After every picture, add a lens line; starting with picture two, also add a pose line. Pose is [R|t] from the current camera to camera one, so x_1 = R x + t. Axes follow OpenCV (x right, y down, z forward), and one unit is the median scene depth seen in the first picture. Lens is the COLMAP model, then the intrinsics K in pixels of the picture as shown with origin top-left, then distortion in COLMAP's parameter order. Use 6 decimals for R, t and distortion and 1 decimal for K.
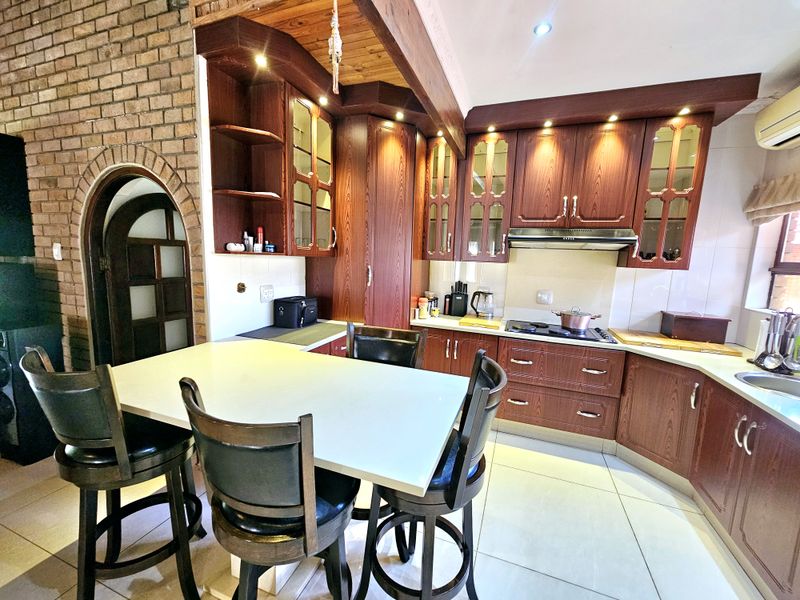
lens RADIAL K [[327.3, 0, 407.7], [0, 327.3, 300.8], [0, 0, 1]] dist [0.000788, -0.000684]
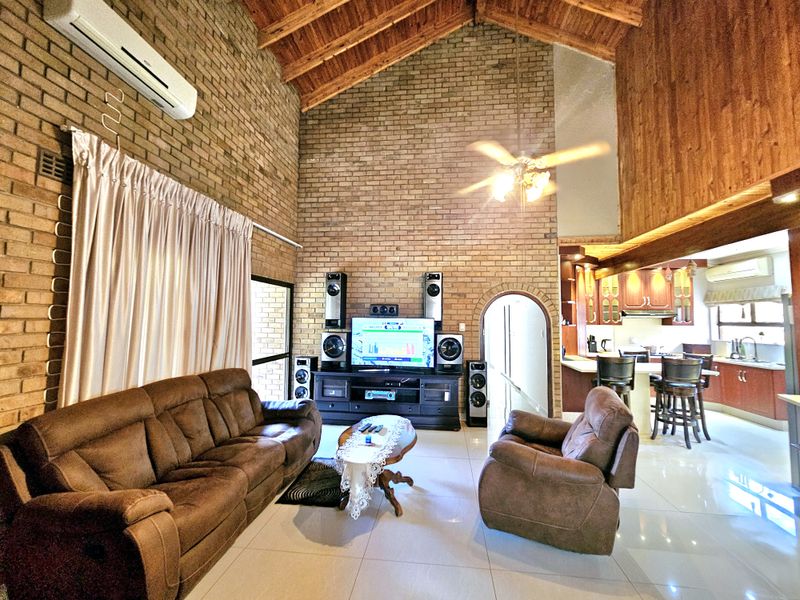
lens RADIAL K [[327.3, 0, 407.7], [0, 327.3, 300.8], [0, 0, 1]] dist [0.000788, -0.000684]
pose [[0.970286, -0.014926, 0.241501, -1.931583], [0.059807, 0.981920, -0.179600, 0.038126], [-0.234454, 0.188707, 0.953636, -0.954087]]
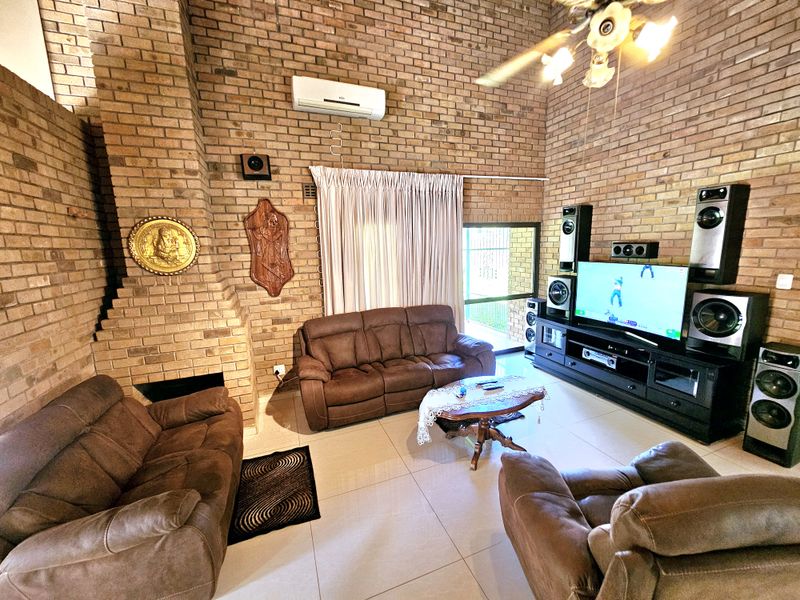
lens RADIAL K [[327.3, 0, 407.7], [0, 327.3, 300.8], [0, 0, 1]] dist [0.000788, -0.000684]
pose [[0.669854, 0.070325, -0.739155, -1.113460], [-0.049726, 0.997518, 0.049842, -0.077920], [0.740826, 0.003368, 0.671689, -0.720086]]
